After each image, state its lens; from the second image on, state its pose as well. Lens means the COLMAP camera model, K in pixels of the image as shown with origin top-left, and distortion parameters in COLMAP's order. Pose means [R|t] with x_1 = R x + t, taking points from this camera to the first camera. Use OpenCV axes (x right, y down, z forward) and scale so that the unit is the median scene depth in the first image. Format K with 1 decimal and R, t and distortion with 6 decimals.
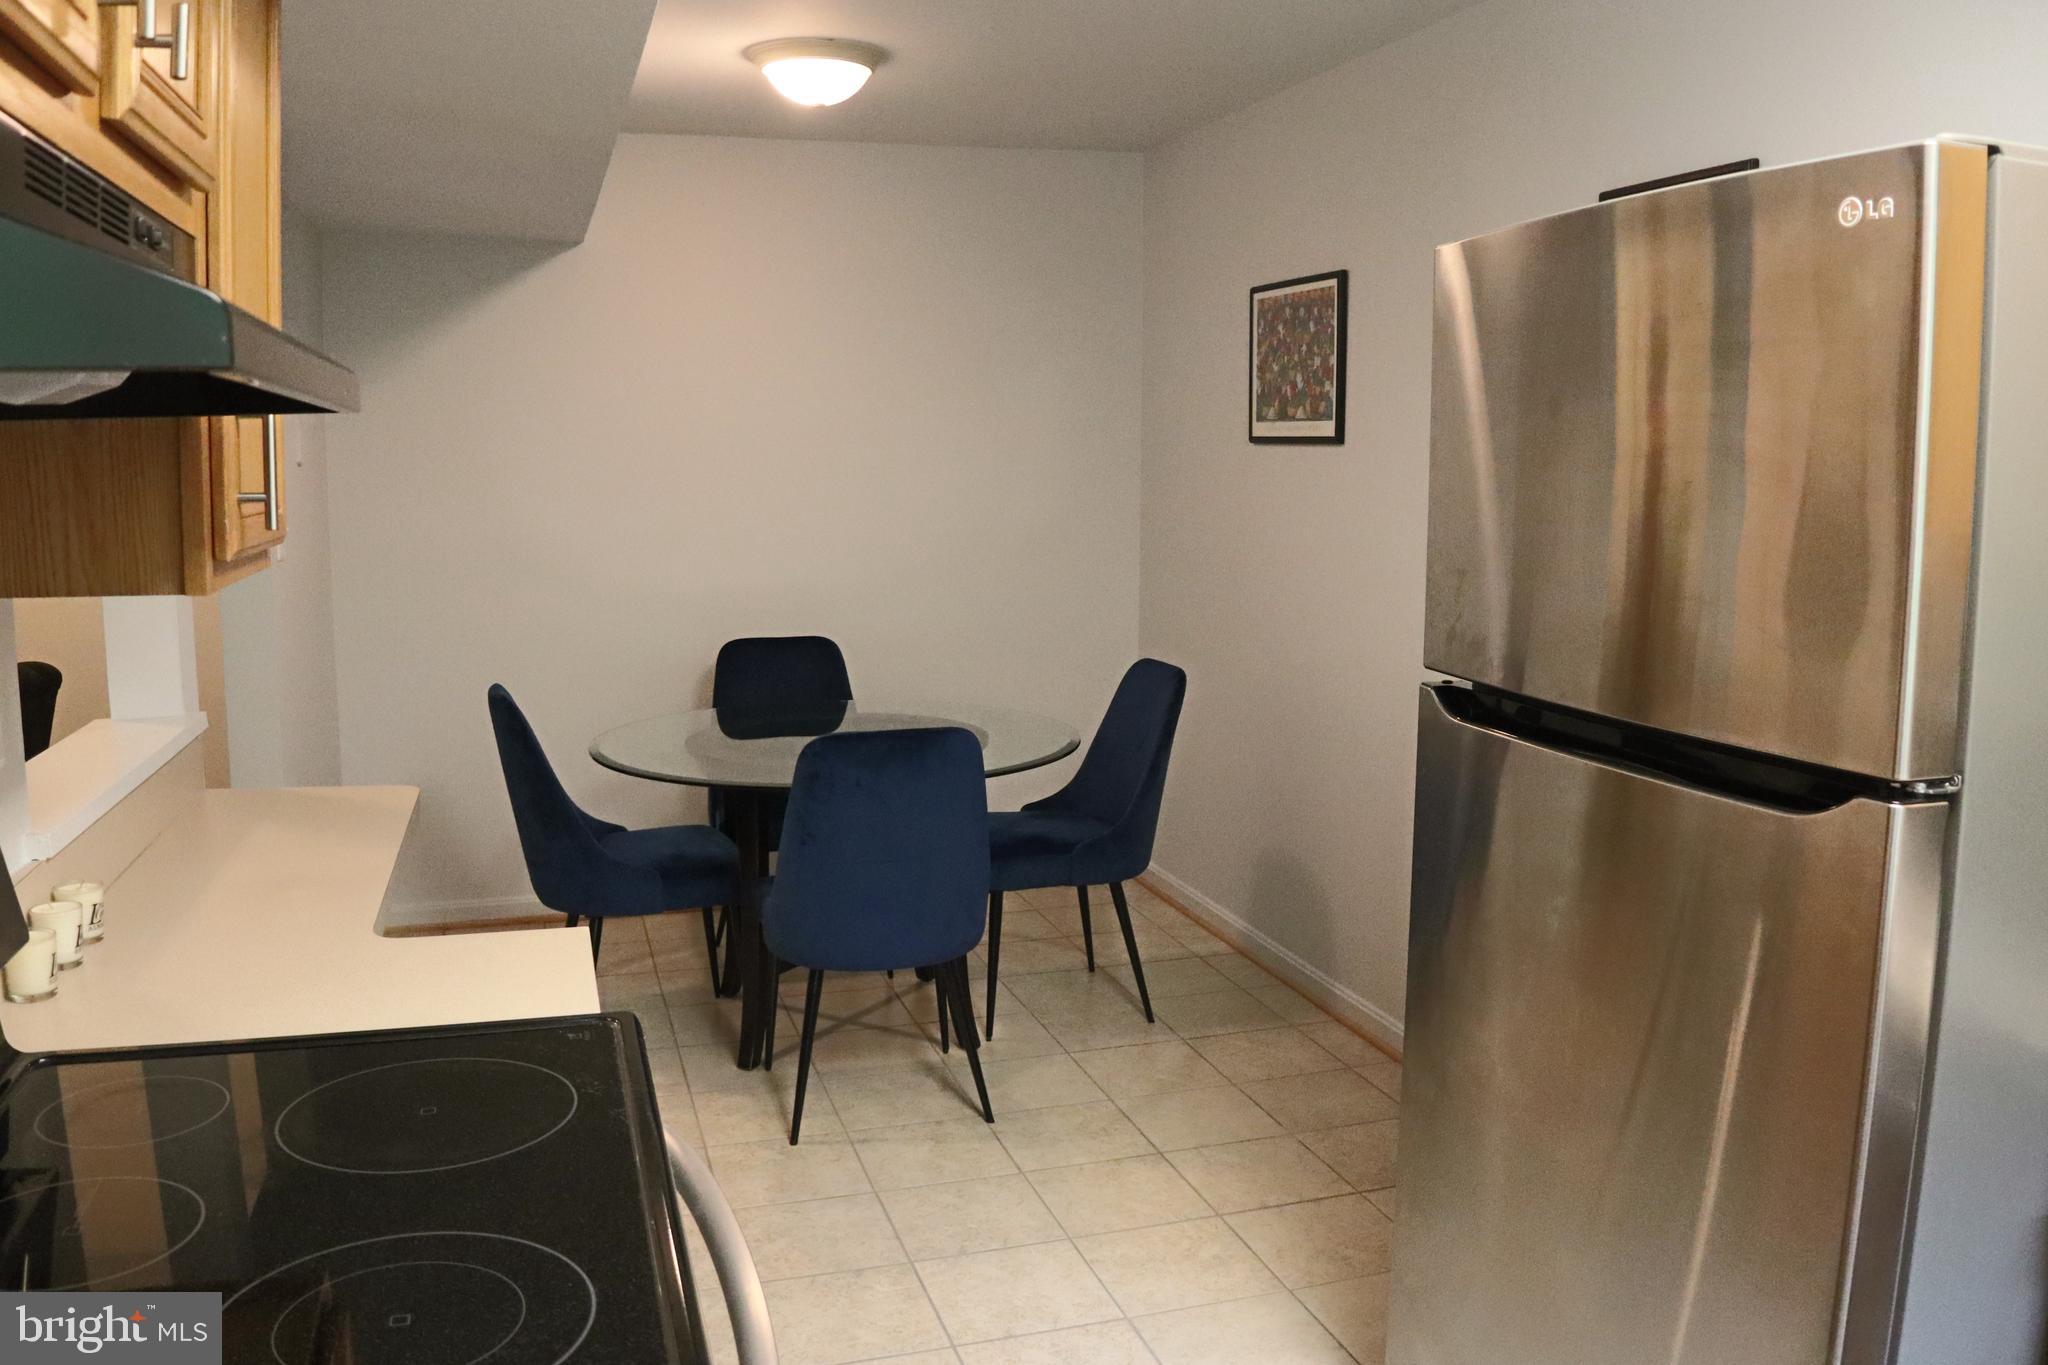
lens RADIAL K [[1628.7, 0, 1016.8], [0, 1628.7, 681.4], [0, 0, 1]] dist [-0.138188, 0.010269]
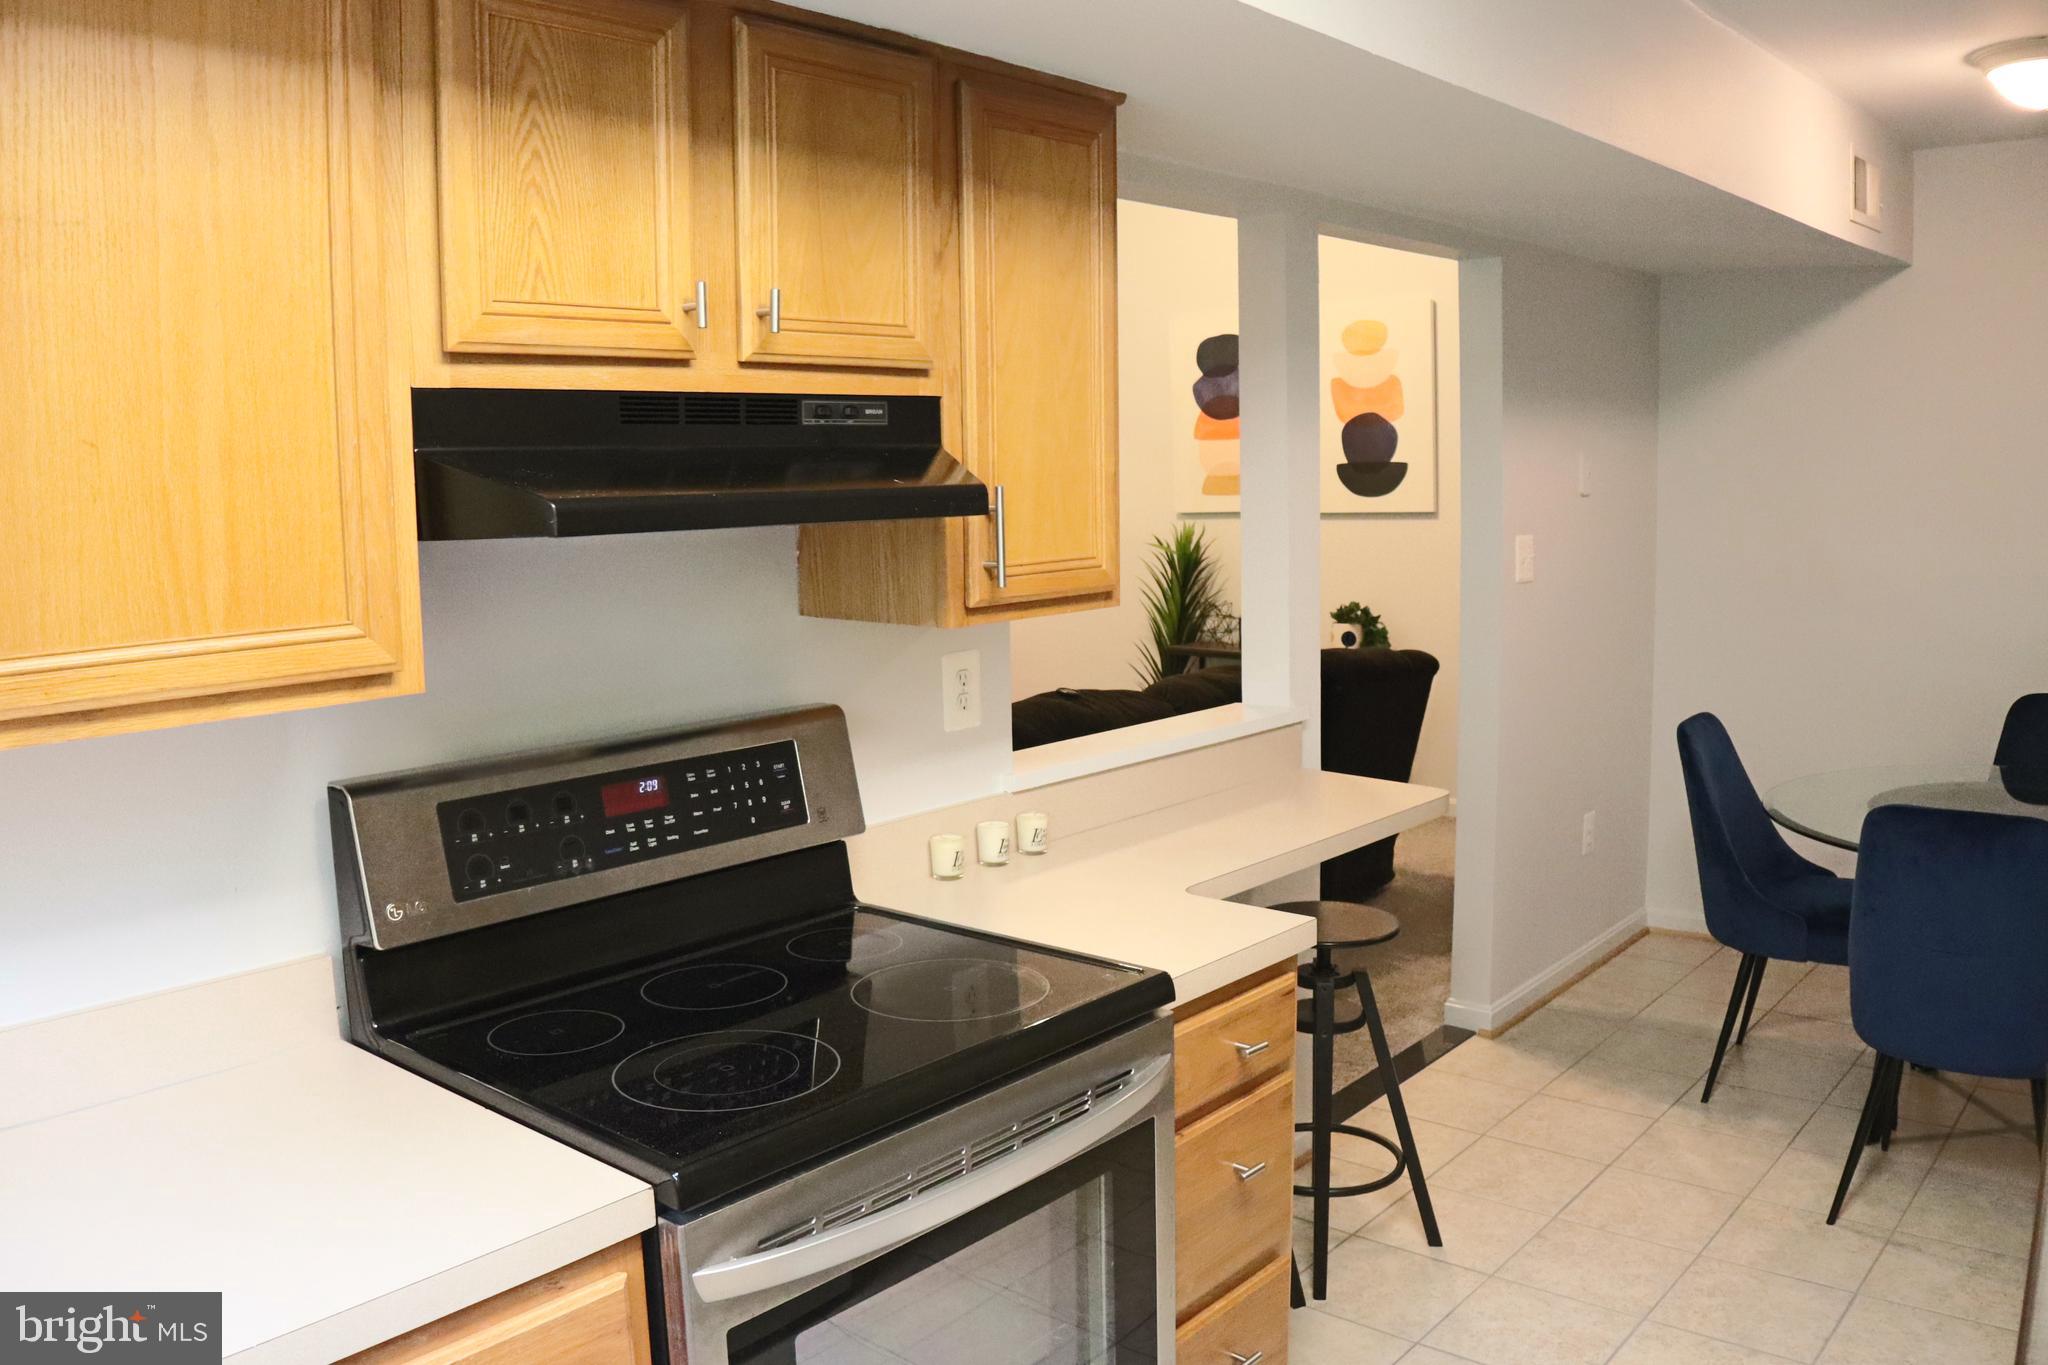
lens RADIAL K [[1628.7, 0, 1016.8], [0, 1628.7, 681.4], [0, 0, 1]] dist [-0.138188, 0.010269]
pose [[0.529017, 0.094960, -0.843281, 0.346665], [-0.091221, 0.994325, 0.054743, -0.038900], [0.843694, 0.047965, 0.534678, 0.084546]]
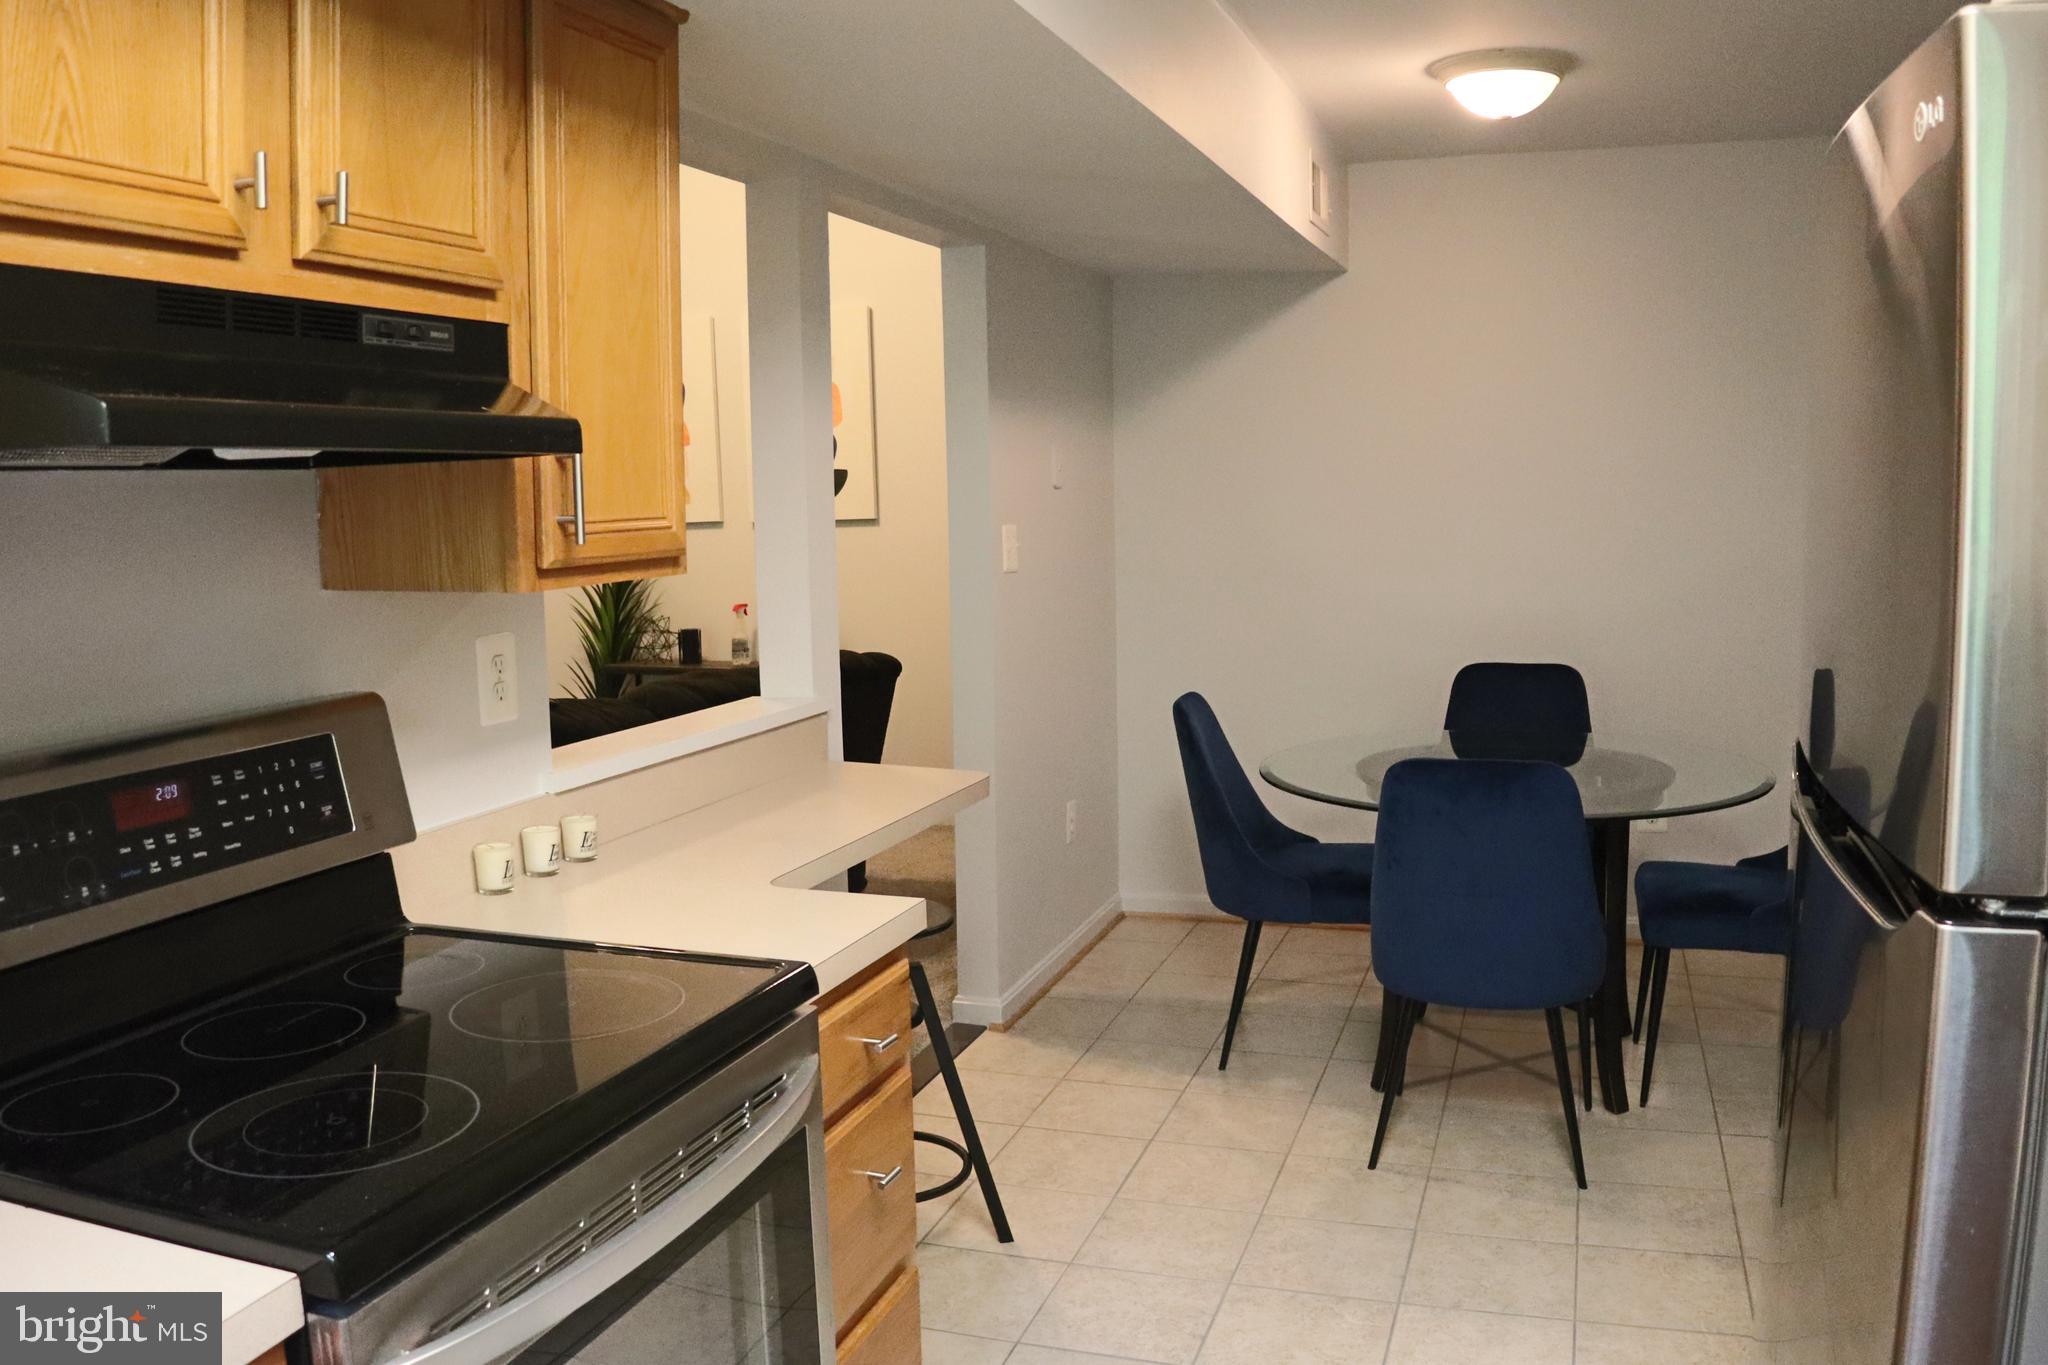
lens RADIAL K [[1628.7, 0, 1016.8], [0, 1628.7, 681.4], [0, 0, 1]] dist [-0.138188, 0.010269]
pose [[0.807222, 0.050781, -0.588060, 0.249072], [-0.059122, 0.998238, 0.005046, -0.004846], [0.587280, 0.030694, 0.808802, 0.061551]]
